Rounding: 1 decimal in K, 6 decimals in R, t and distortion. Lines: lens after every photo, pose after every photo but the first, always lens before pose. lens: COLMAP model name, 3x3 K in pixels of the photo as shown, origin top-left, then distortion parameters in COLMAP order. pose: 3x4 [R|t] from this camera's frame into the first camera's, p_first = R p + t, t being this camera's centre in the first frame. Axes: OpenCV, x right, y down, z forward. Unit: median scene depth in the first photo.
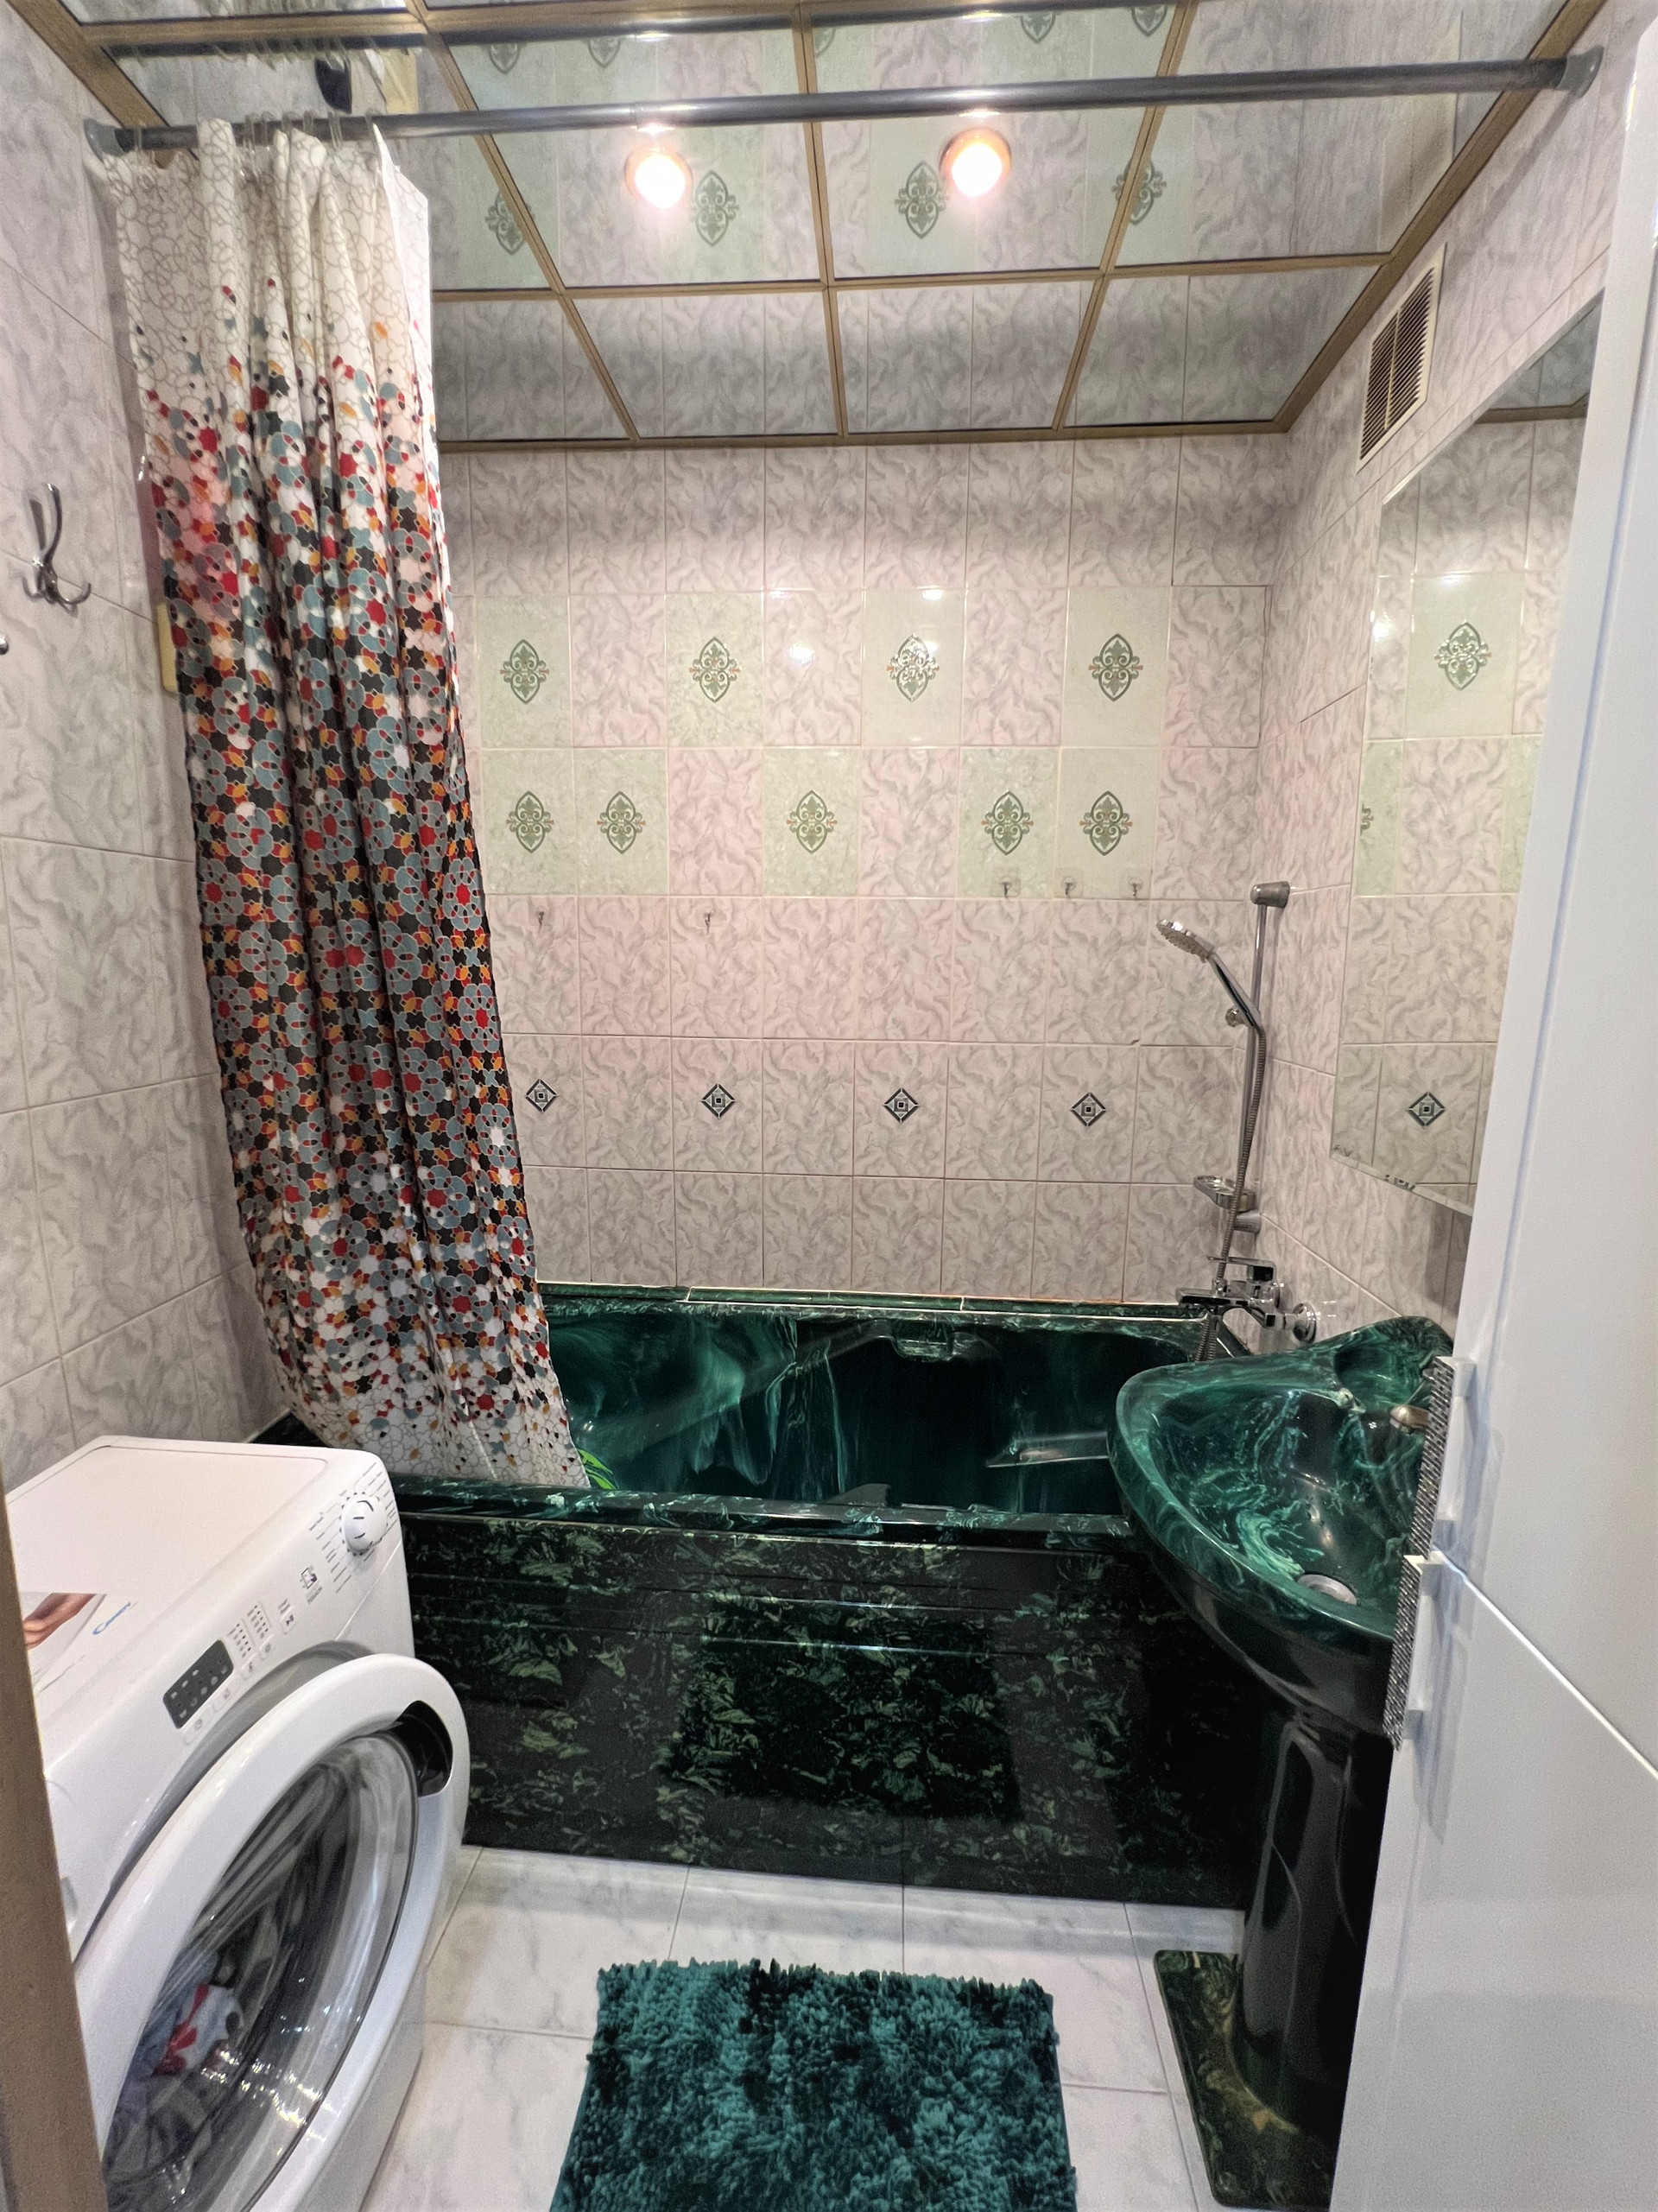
lens RADIAL K [[884.1, 0, 821.0], [0, 884.1, 1102.9], [0, 0, 1]] dist [-0.001793, 0.000153]
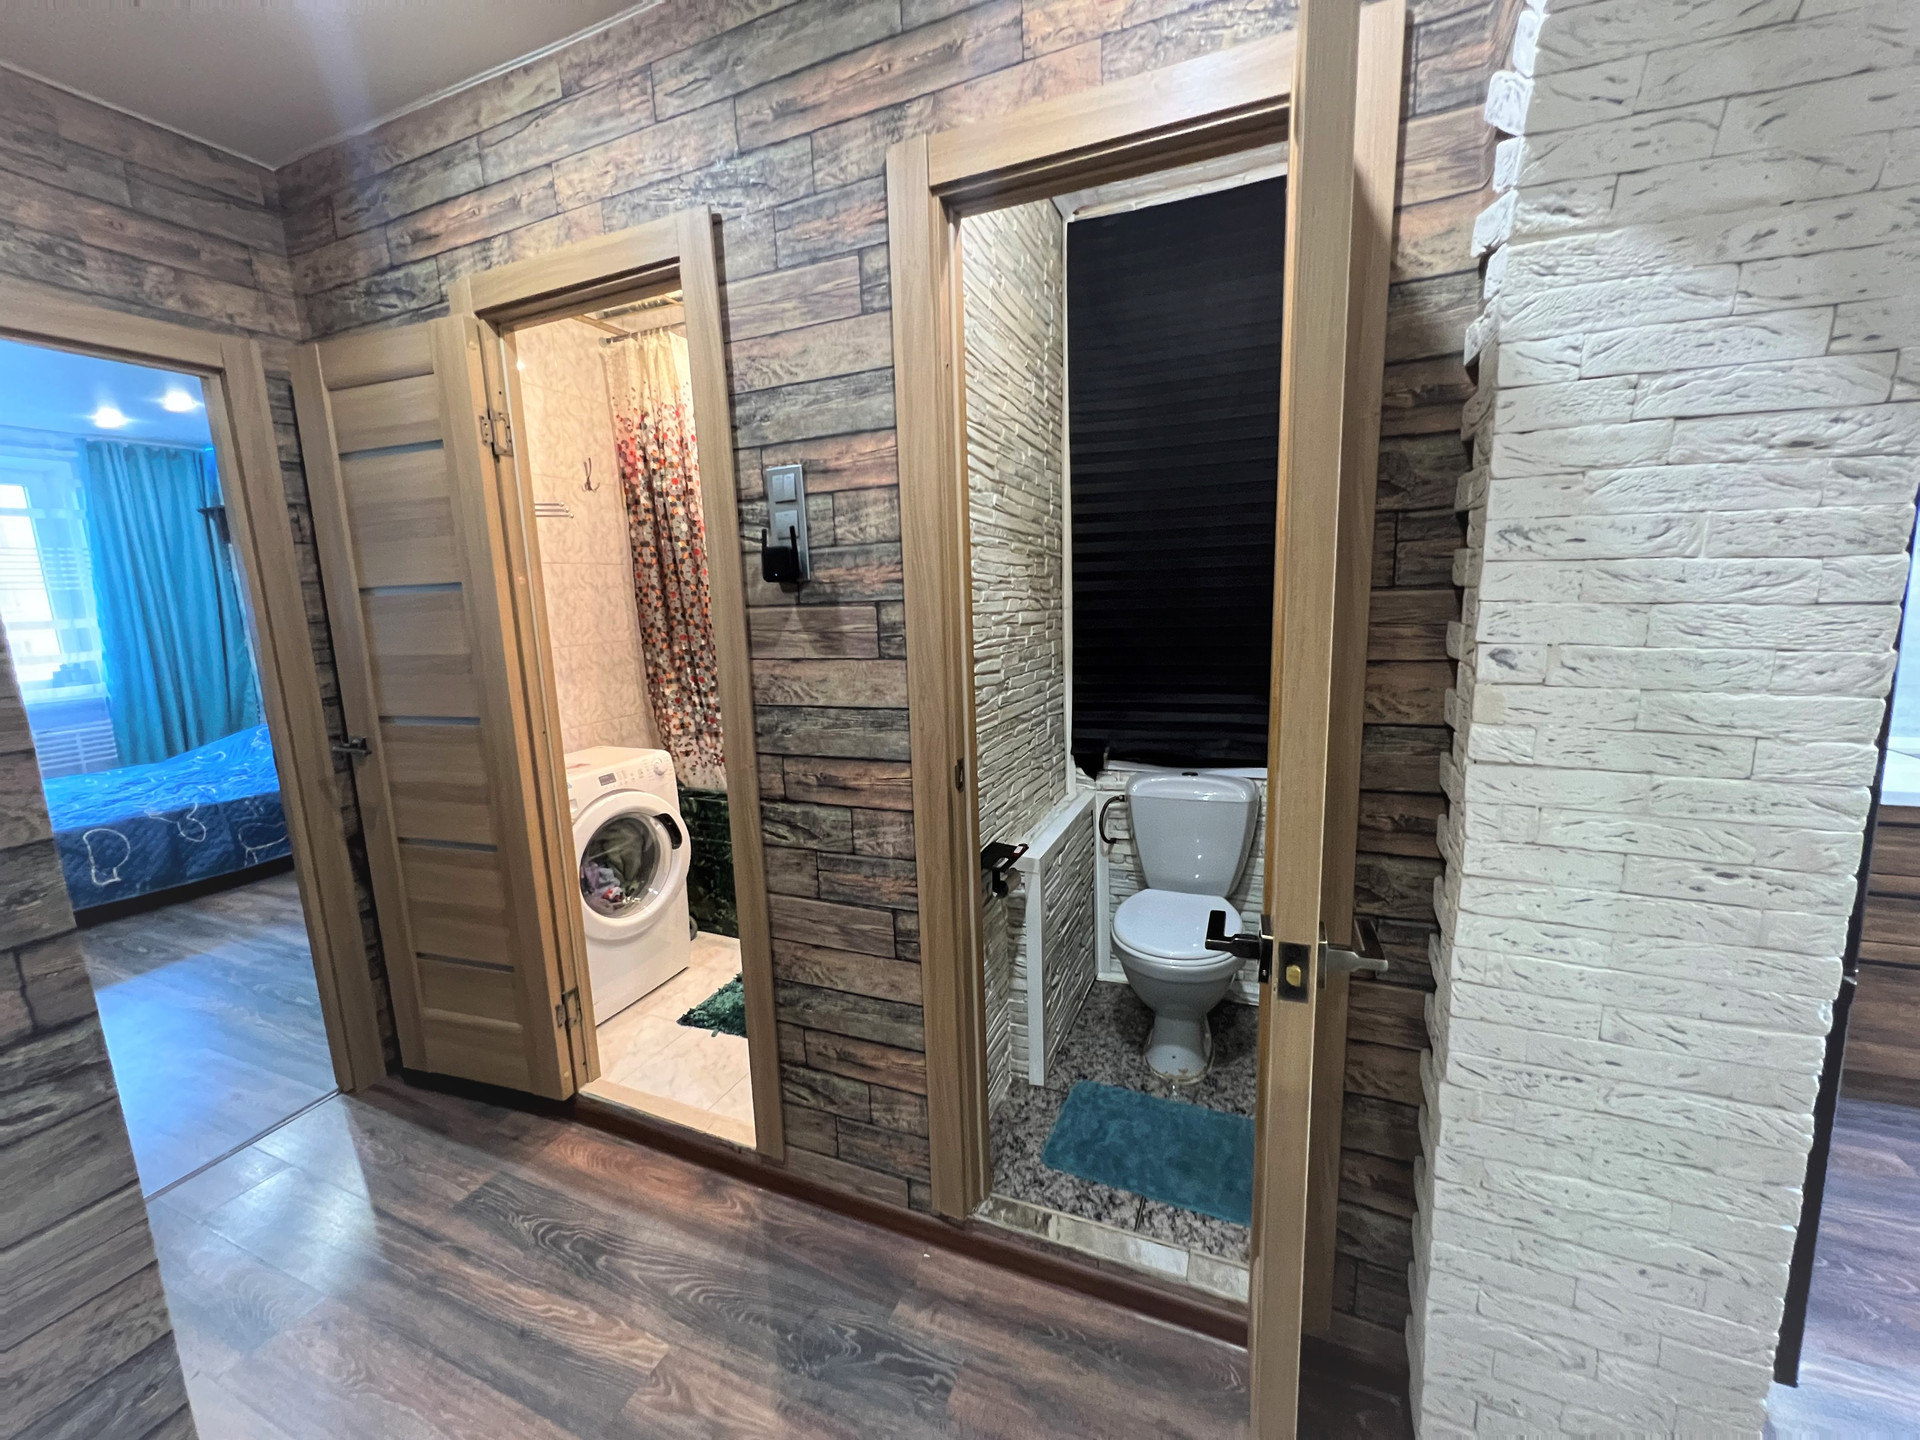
lens RADIAL K [[767.5, 0, 961.6], [0, 767.5, 721.4], [0, 0, 1]] dist [-0.001793, 0.000153]
pose [[0.942785, 0.010760, -0.333228, 1.198864], [-0.008184, 0.999925, 0.009133, 0.217346], [0.333301, -0.005884, 0.942802, -1.061539]]
